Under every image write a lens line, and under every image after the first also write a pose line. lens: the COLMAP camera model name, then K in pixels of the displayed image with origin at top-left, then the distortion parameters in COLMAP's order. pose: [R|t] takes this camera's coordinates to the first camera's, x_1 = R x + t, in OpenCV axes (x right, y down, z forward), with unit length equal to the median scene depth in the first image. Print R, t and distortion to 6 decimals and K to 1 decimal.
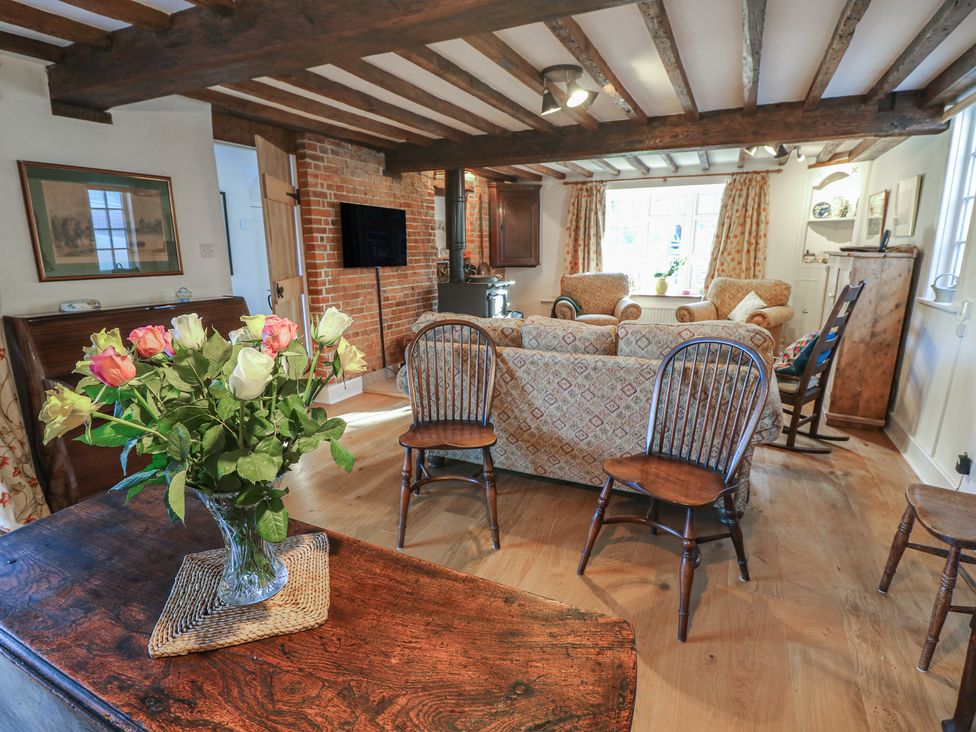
lens RADIAL K [[502.2, 0, 486.9], [0, 502.2, 365.9], [0, 0, 1]] dist [-0.011562, 0.000089]
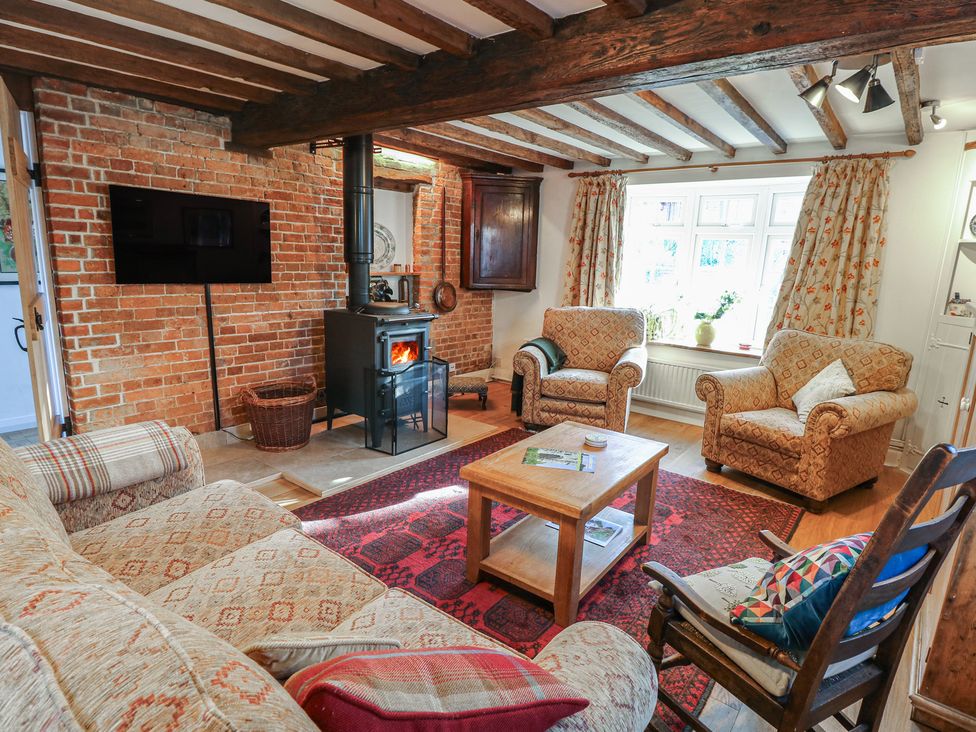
lens RADIAL K [[537.2, 0, 487.6], [0, 537.2, 364.4], [0, 0, 1]] dist [-0.010241, -0.007956]
pose [[0.974670, 0.085352, -0.206723, 0.256179], [-0.092816, 0.995326, -0.026666, -0.086497], [0.203481, 0.045178, 0.978036, 0.310726]]
